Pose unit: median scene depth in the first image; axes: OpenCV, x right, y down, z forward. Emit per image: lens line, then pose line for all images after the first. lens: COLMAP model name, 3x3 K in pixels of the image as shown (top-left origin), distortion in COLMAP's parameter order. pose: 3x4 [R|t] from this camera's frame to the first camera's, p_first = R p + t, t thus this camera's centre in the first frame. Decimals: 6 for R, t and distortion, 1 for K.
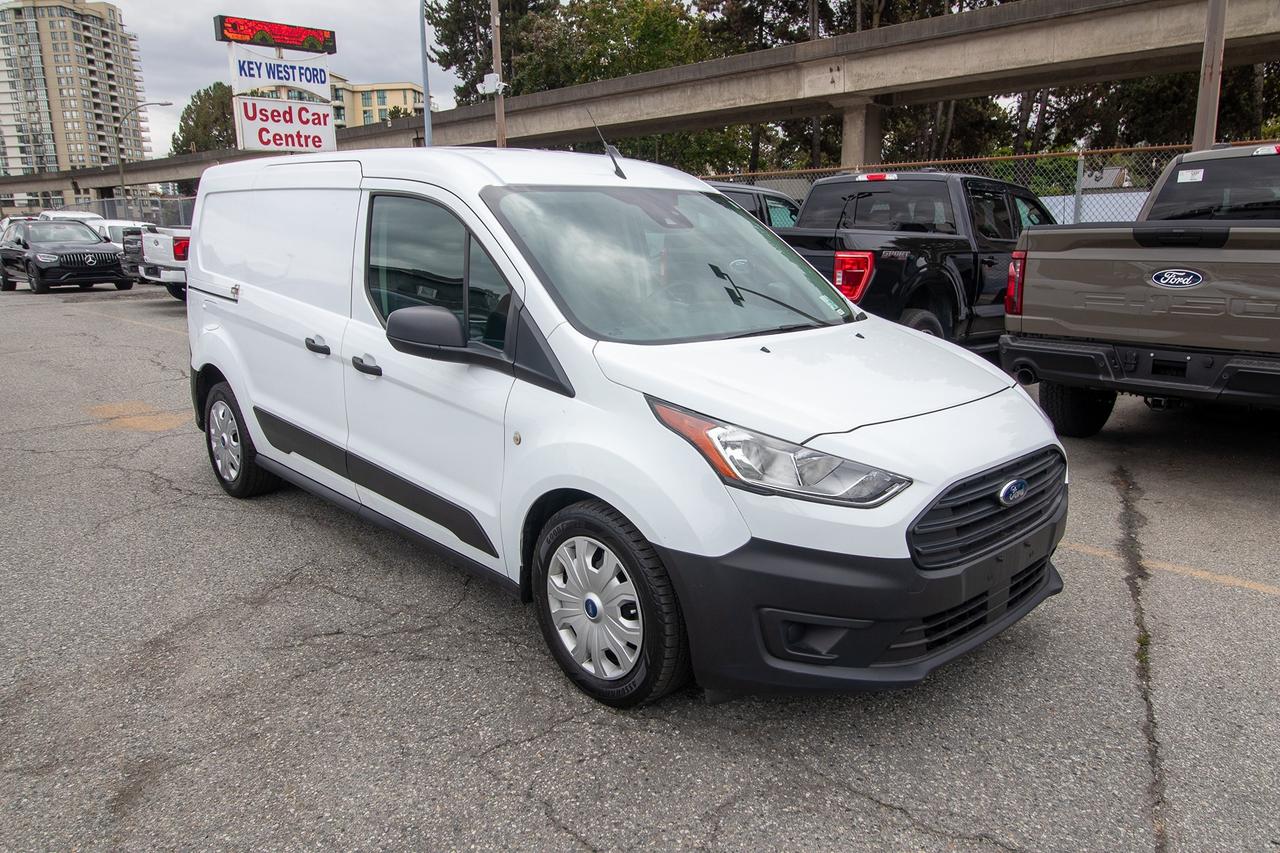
lens RADIAL K [[909.7, 0, 651.9], [0, 909.7, 427.2], [0, 0, 1]] dist [0.004644, 0.000988]
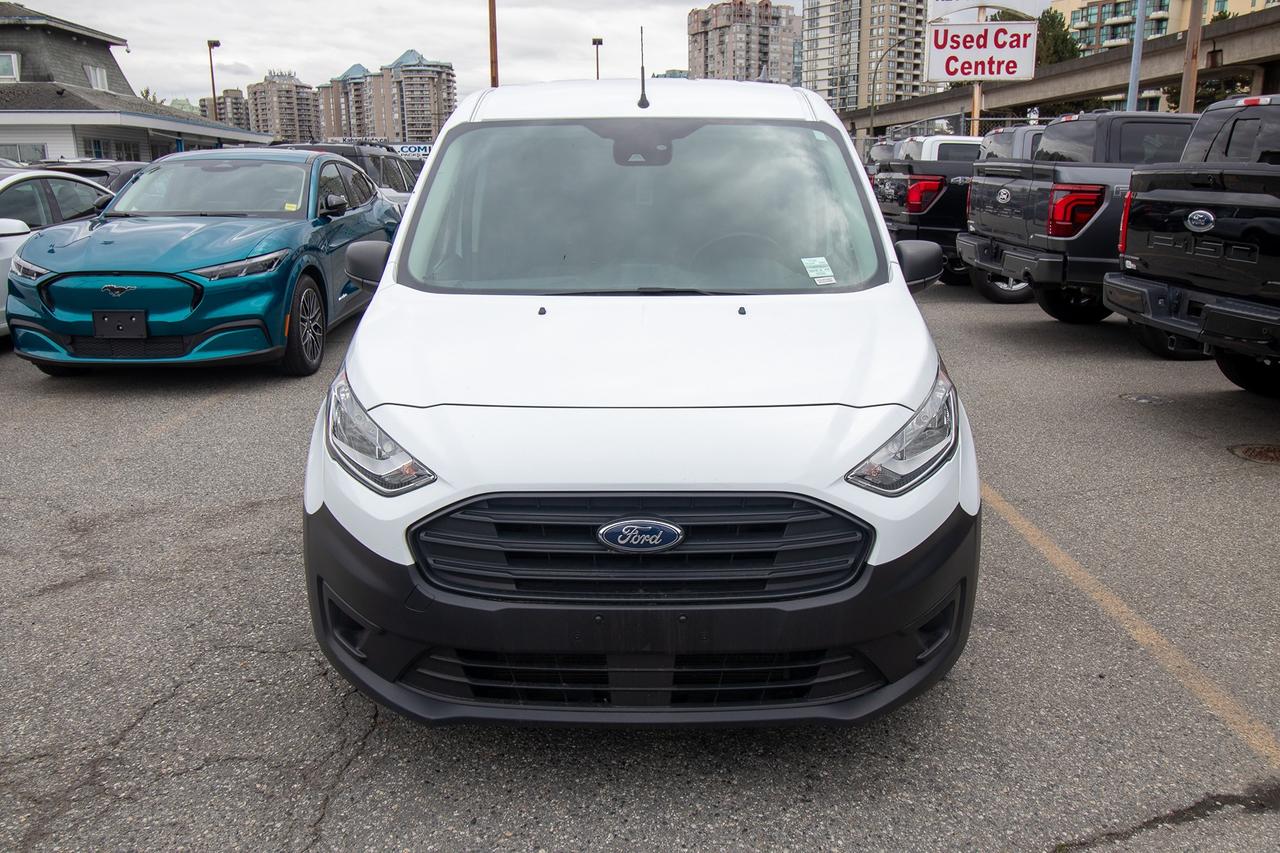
lens RADIAL K [[1031.6, 0, 640.0], [0, 1031.6, 426.5], [0, 0, 1]] dist [0.015716, -0.004181]
pose [[0.714045, 0.169371, -0.679304, 0.113832], [-0.148927, 0.984834, 0.089005, -0.010456], [0.684076, 0.037613, 0.728440, 0.049278]]
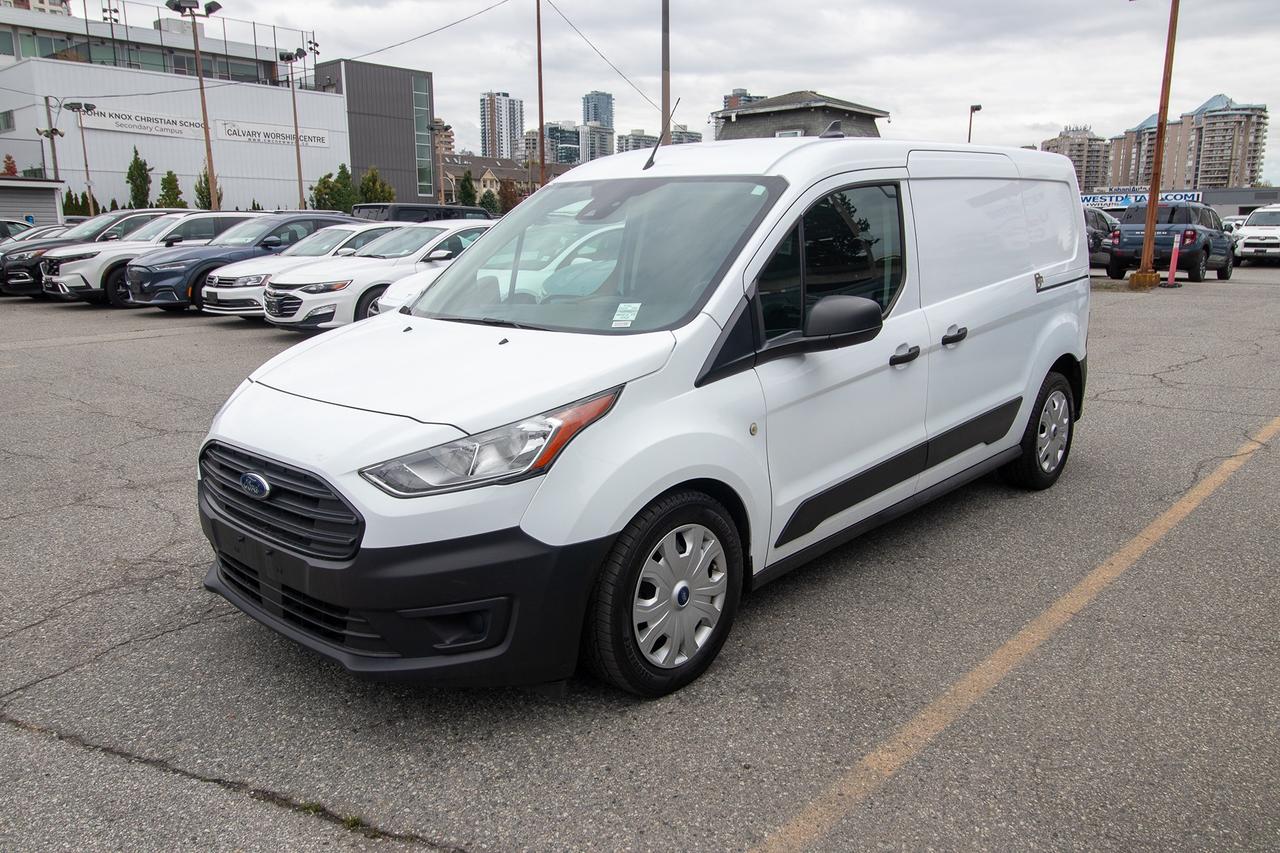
lens RADIAL K [[950.2, 0, 640.0], [0, 950.2, 426.5], [0, 0, 1]] dist [0.013218, -0.008036]
pose [[0.052915, 0.211739, -0.975893, 0.173301], [-0.208368, 0.958092, 0.196579, -0.034547], [0.976618, 0.192943, 0.094817, 0.158379]]
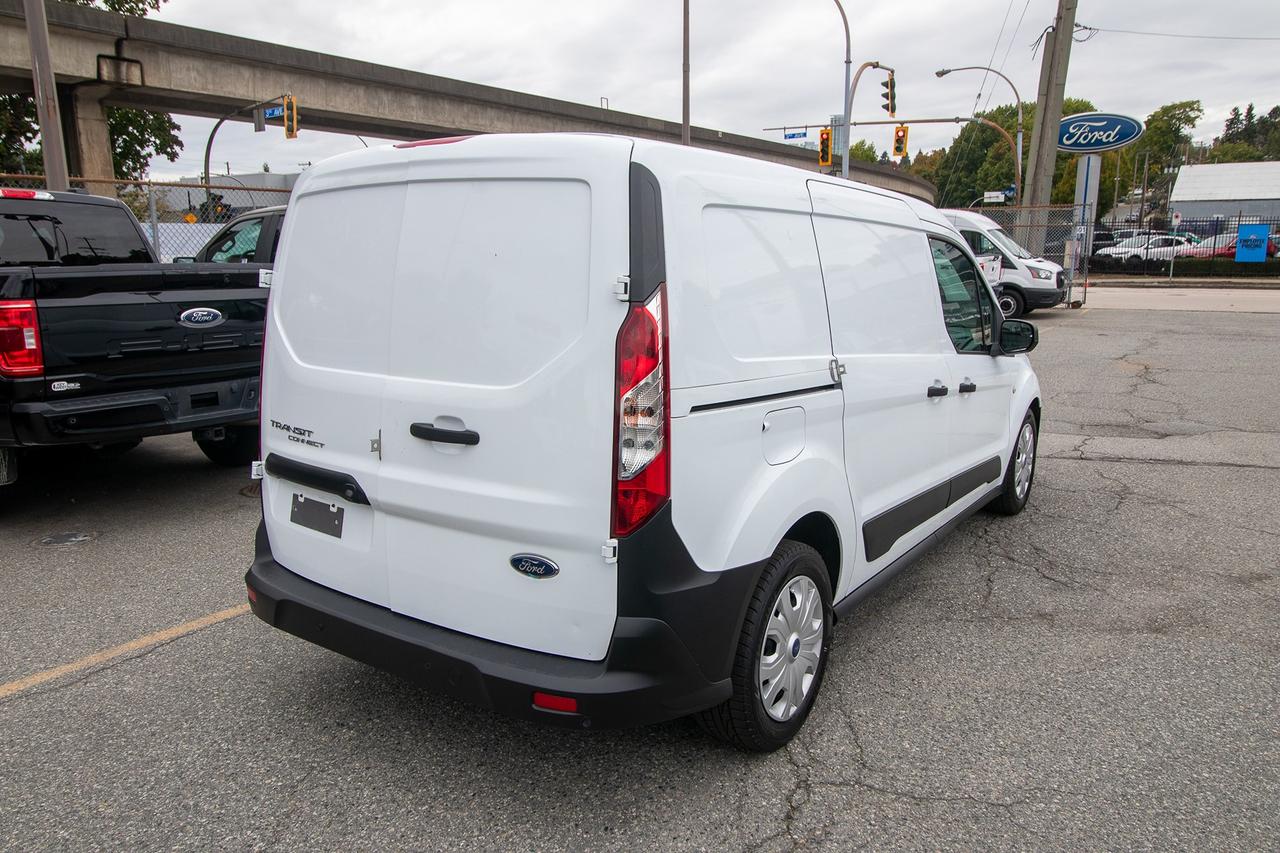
lens RADIAL K [[950.2, 0, 640.0], [0, 950.2, 426.5], [0, 0, 1]] dist [0.013218, -0.008036]
pose [[-0.214770, -0.177094, 0.960475, -0.222092], [0.217196, 0.950137, 0.223754, -0.060120], [-0.952208, 0.256667, -0.165597, 0.258387]]
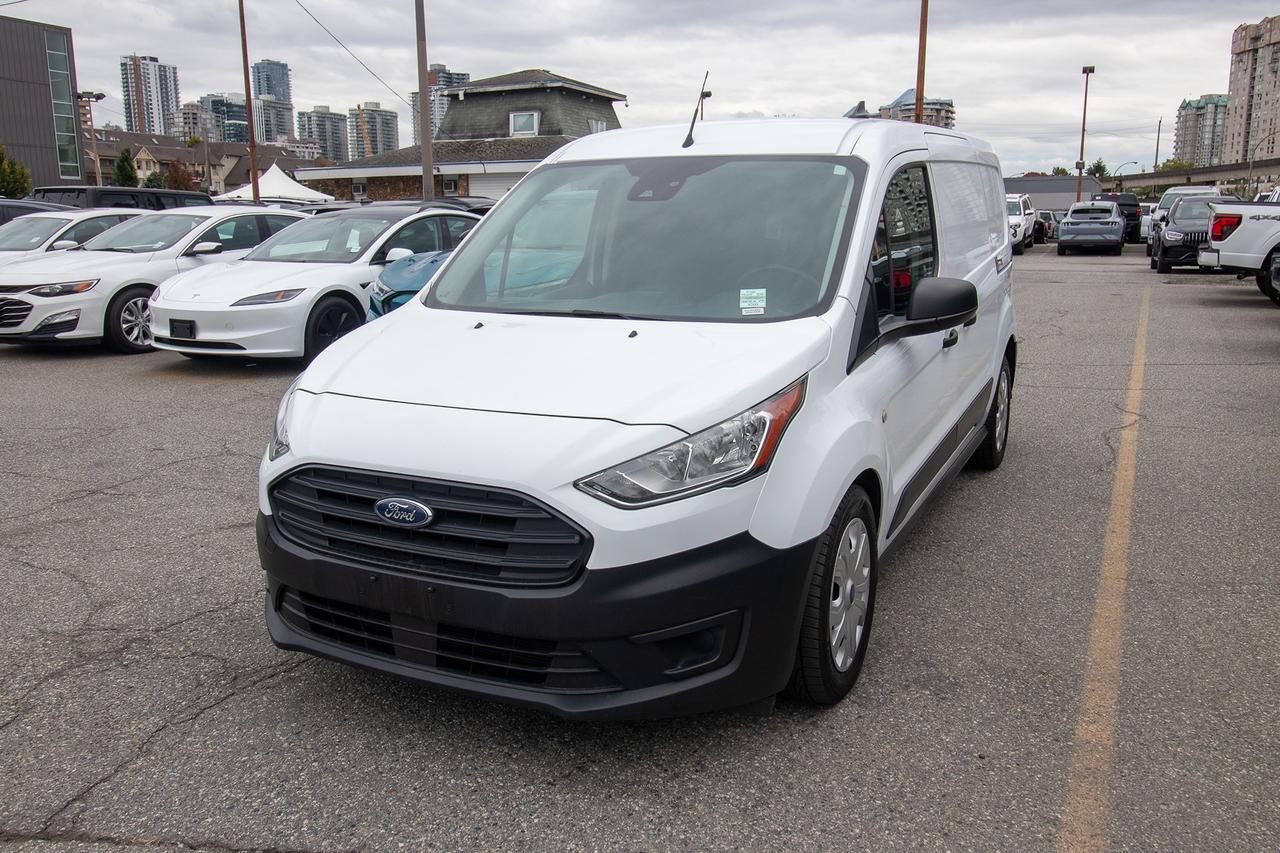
lens RADIAL K [[1043.0, 0, 640.0], [0, 1043.0, 426.5], [0, 0, 1]] dist [0.016897, -0.007256]
pose [[0.331602, 0.191951, -0.923685, 0.163729], [-0.197909, 0.971451, 0.130828, -0.021340], [0.922427, 0.139423, 0.360124, 0.102778]]
